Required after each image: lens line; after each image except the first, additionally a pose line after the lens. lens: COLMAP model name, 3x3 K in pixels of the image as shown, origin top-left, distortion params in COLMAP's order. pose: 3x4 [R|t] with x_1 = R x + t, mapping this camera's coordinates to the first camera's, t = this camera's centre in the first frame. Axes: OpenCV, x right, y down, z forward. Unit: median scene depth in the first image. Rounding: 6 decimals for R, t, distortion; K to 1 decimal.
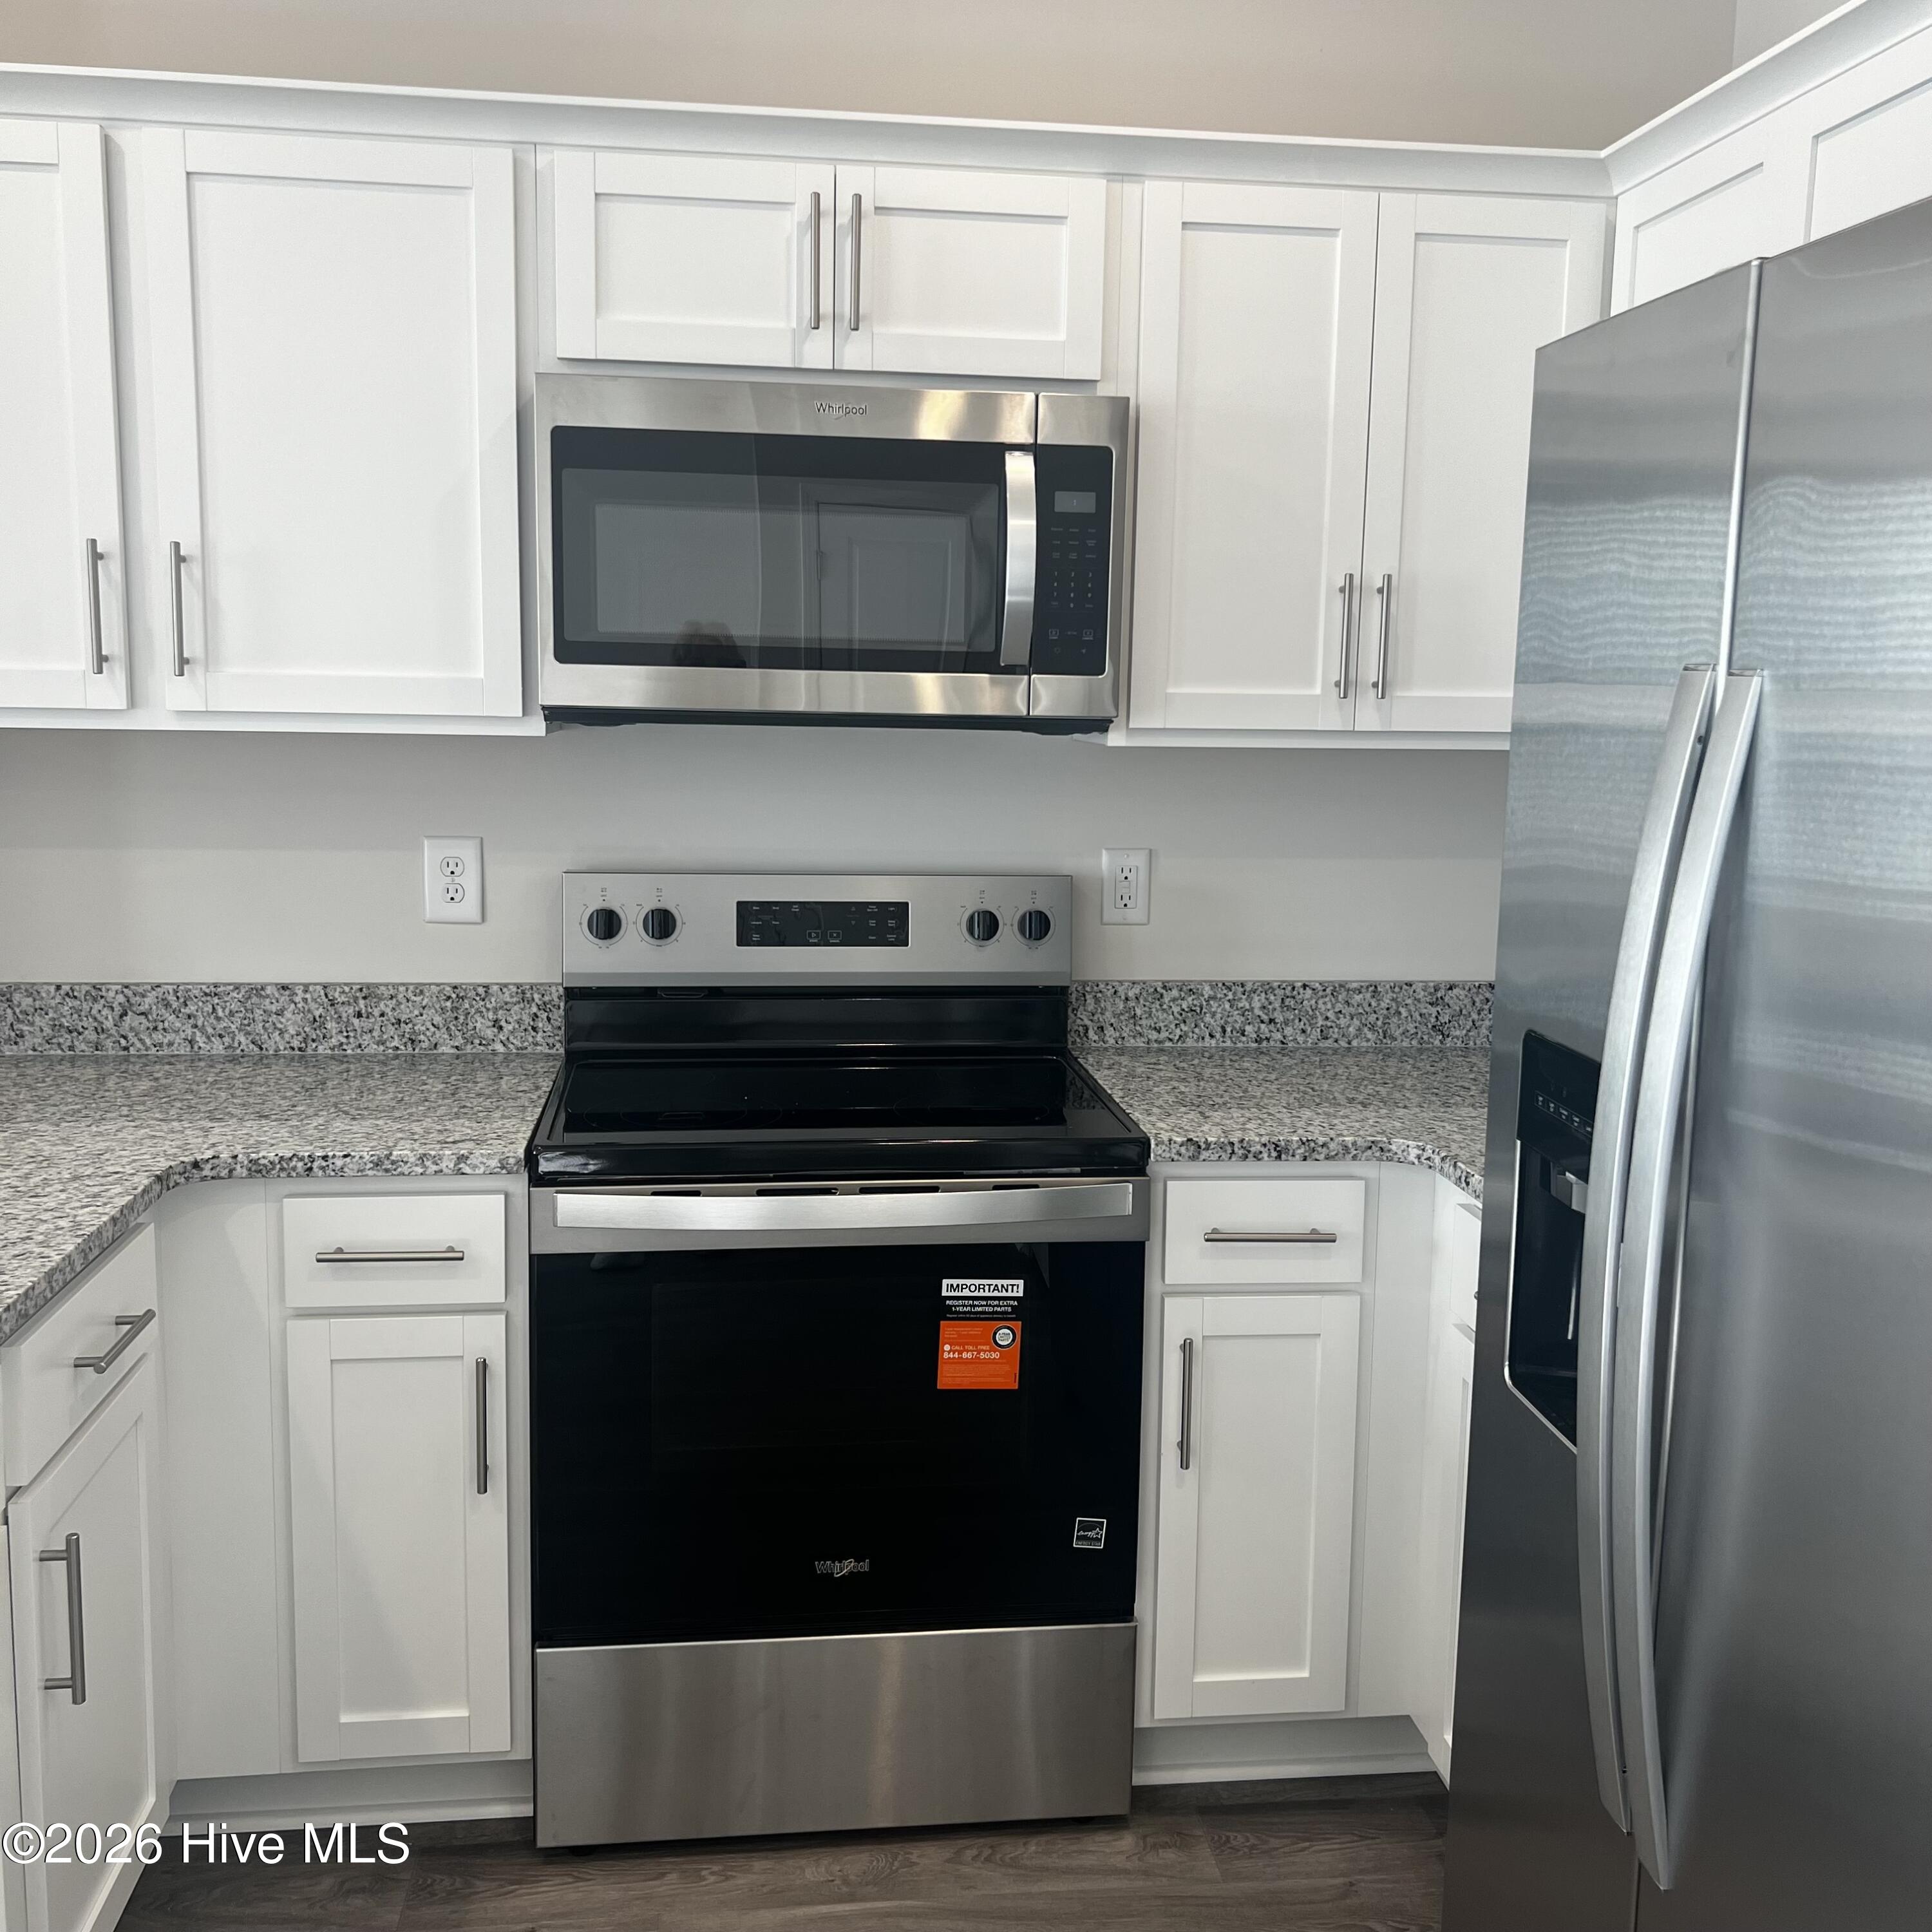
lens RADIAL K [[1960.1, 0, 970.1], [0, 1960.1, 958.6], [0, 0, 1]] dist [0.033712, 0.000000]
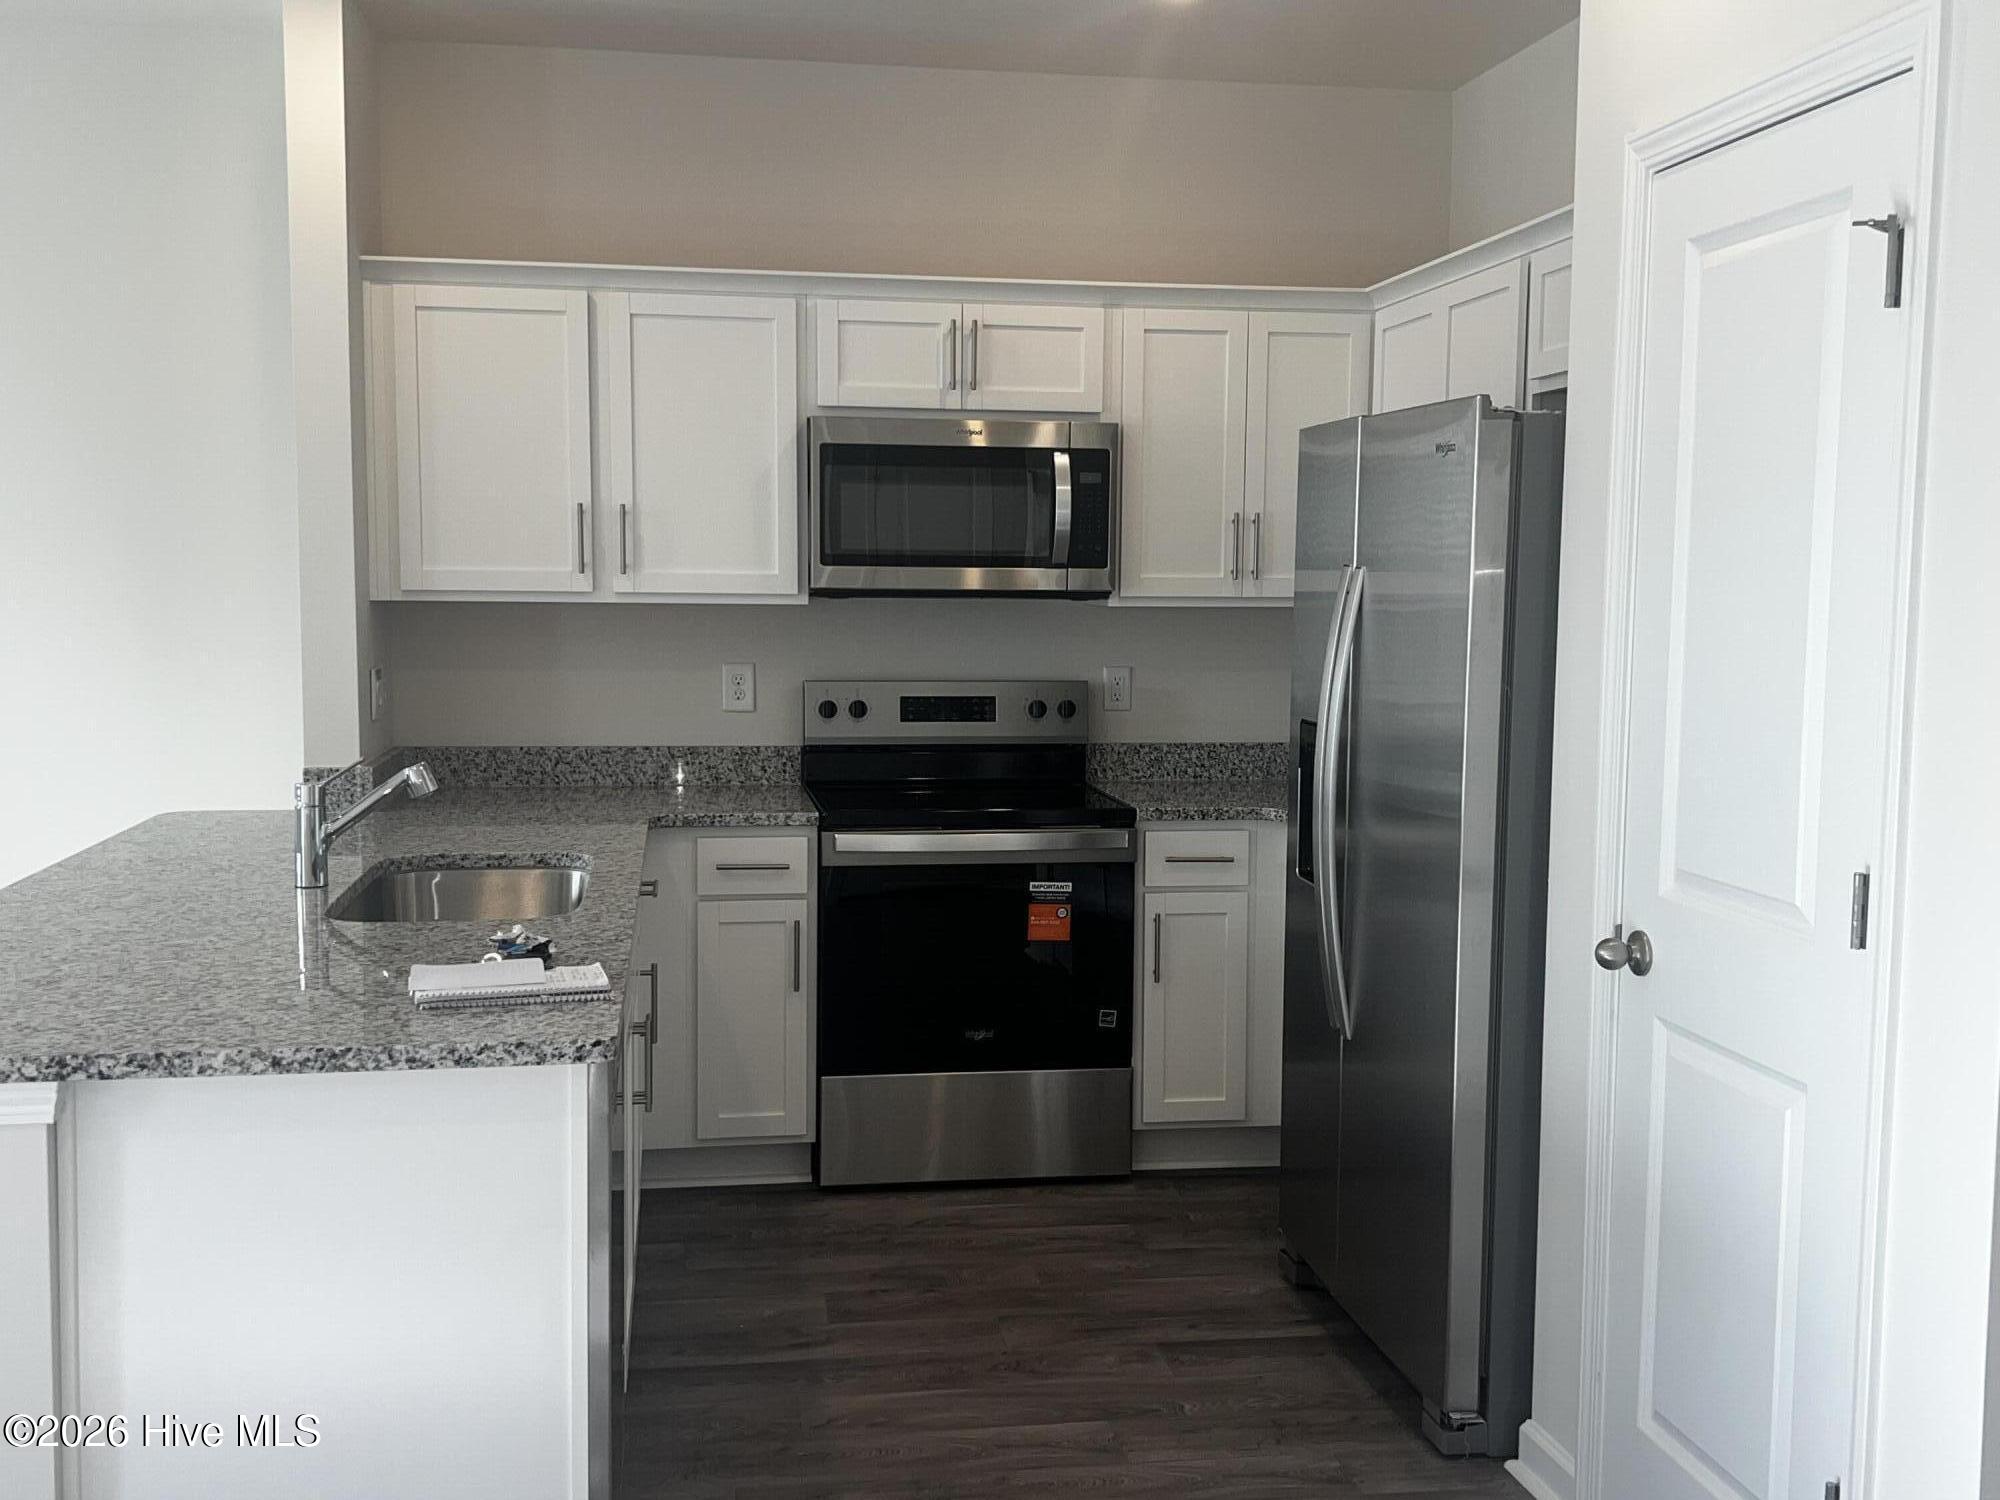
lens RADIAL K [[2010.6, 0, 999.6], [0, 2010.6, 765.4], [0, 0, 1]] dist [0.110277, 0.000000]
pose [[0.999248, -0.013408, 0.036371, -0.109980], [0.014927, 0.999013, -0.041839, 0.126501], [-0.035775, 0.042350, 0.998462, -0.939495]]
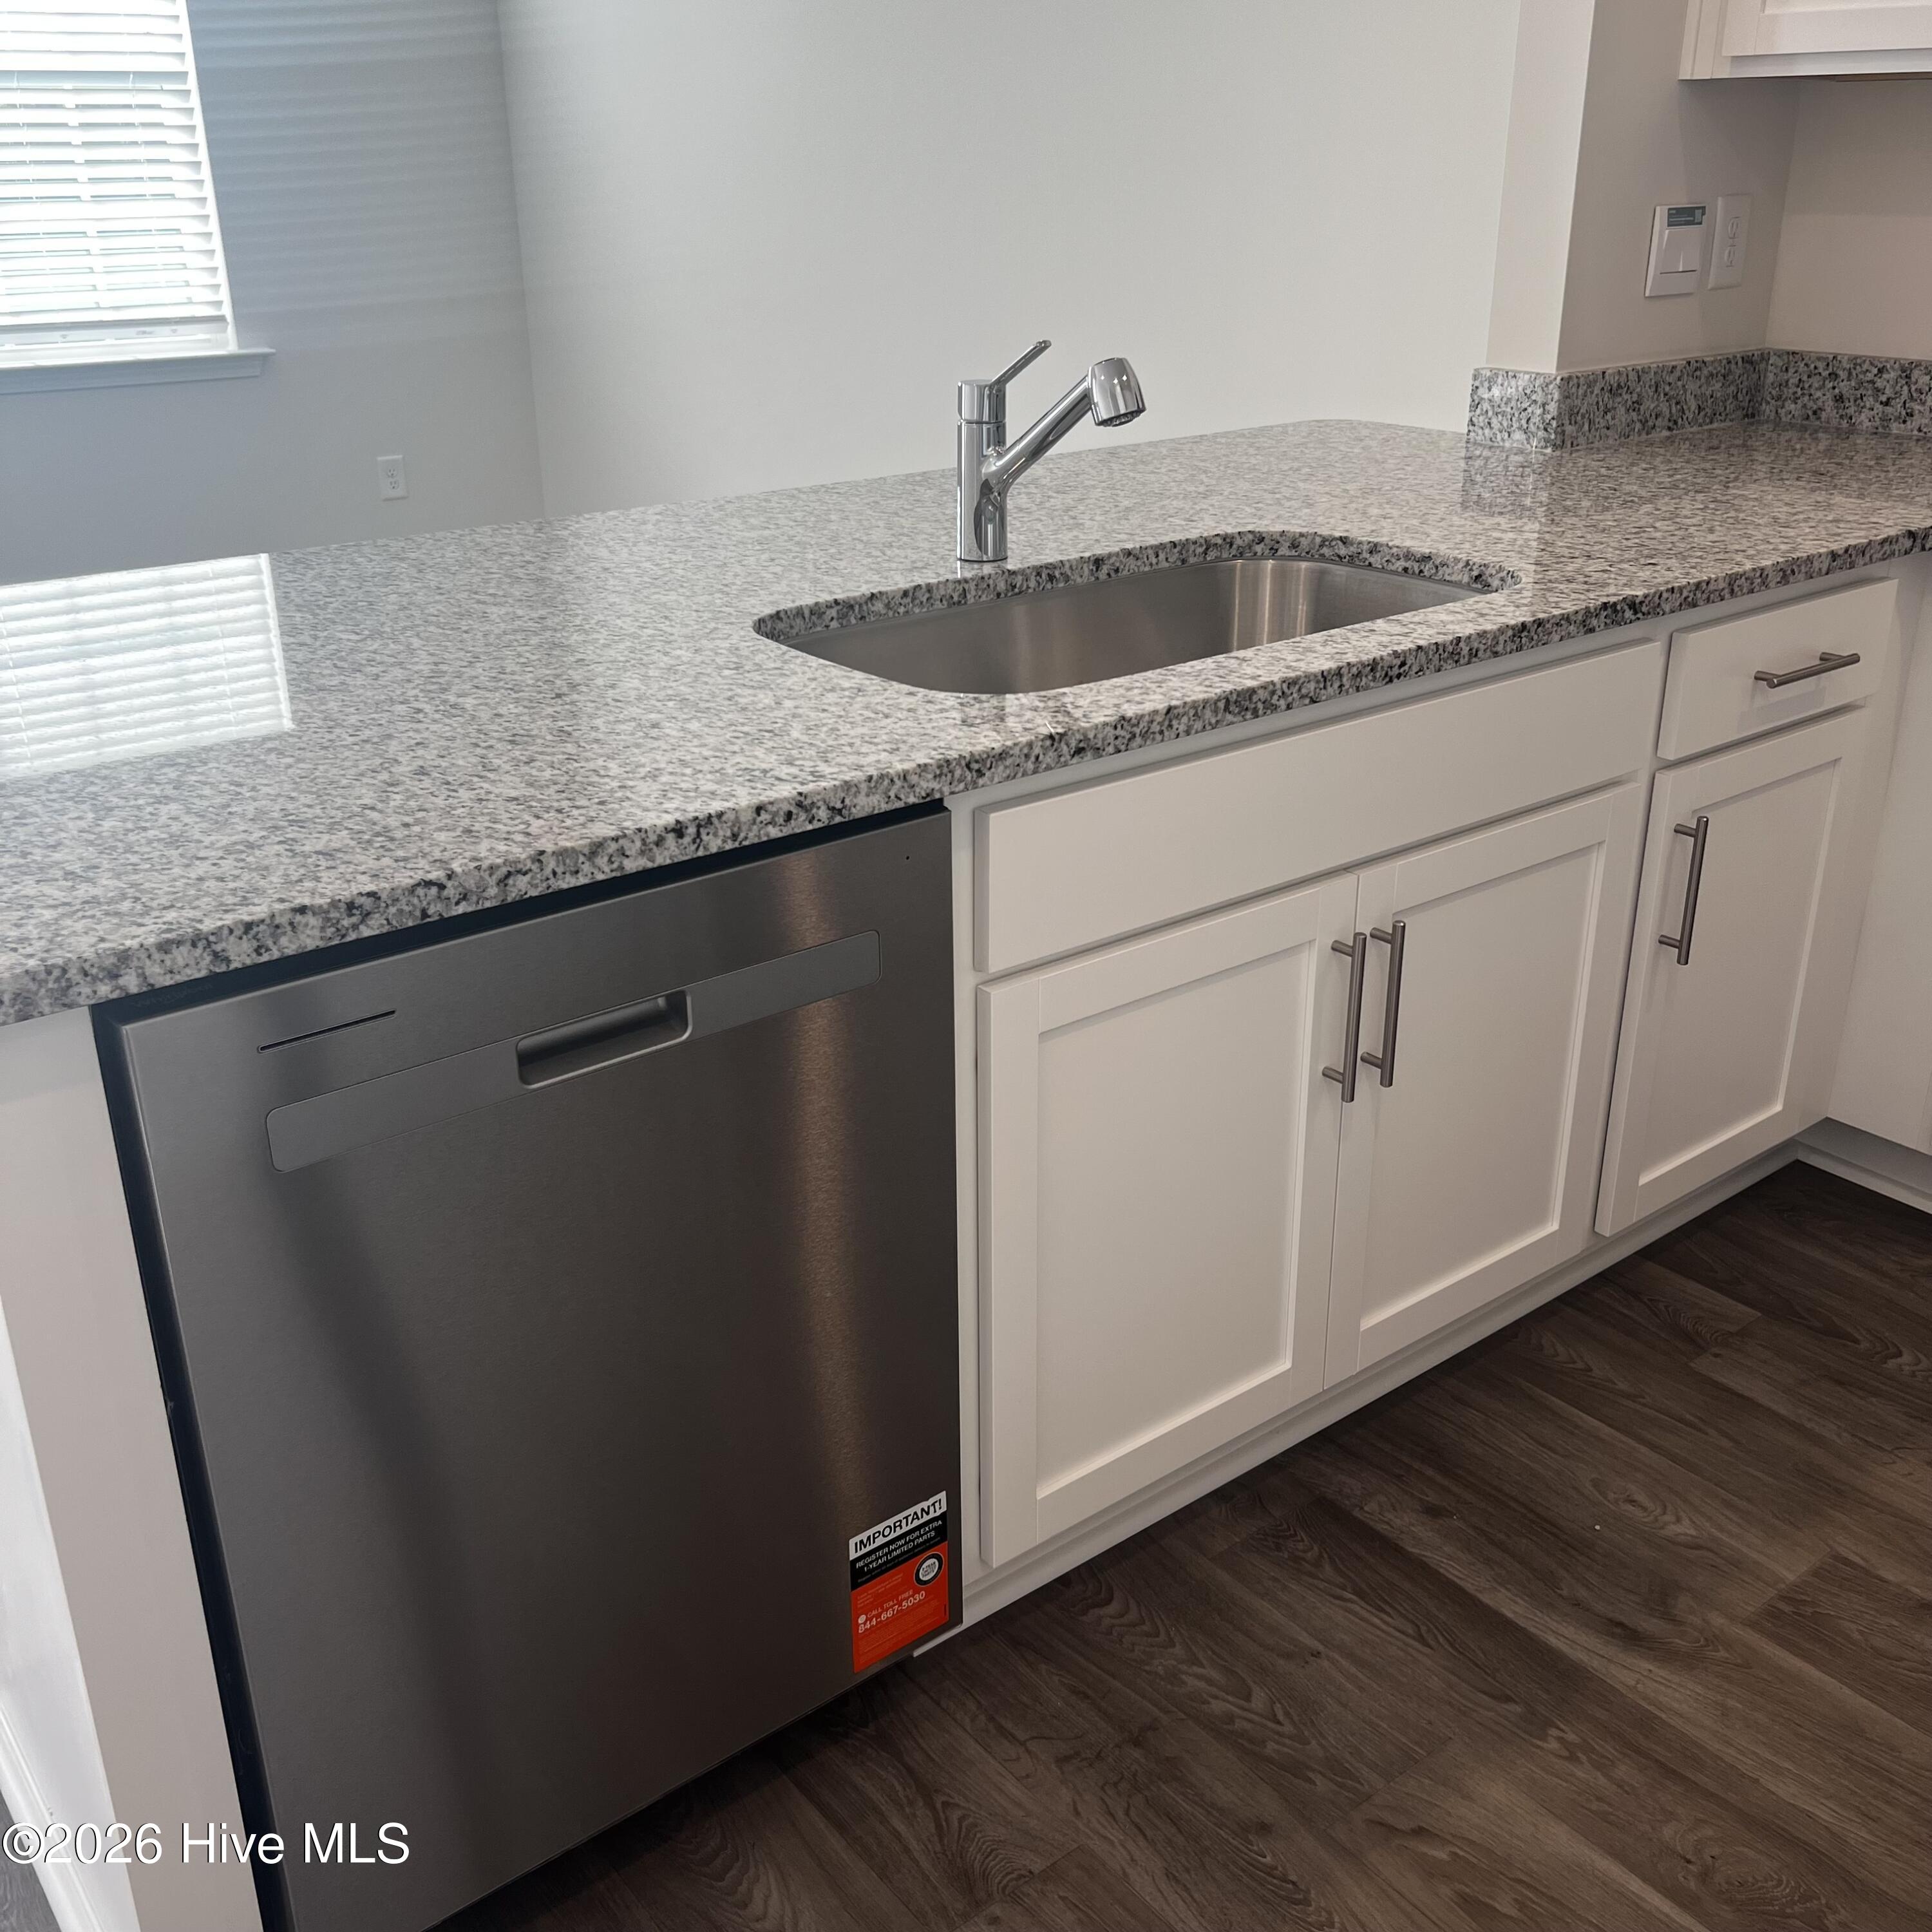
lens RADIAL K [[1960.1, 0, 962.5], [0, 1960.1, 960.2], [0, 0, 1]] dist [0.033712, 0.000000]
pose [[0.524108, 0.306933, -0.794420, 0.176810], [-0.103115, 0.948806, 0.298553, 0.057885], [0.845387, -0.074558, 0.528926, 0.036158]]
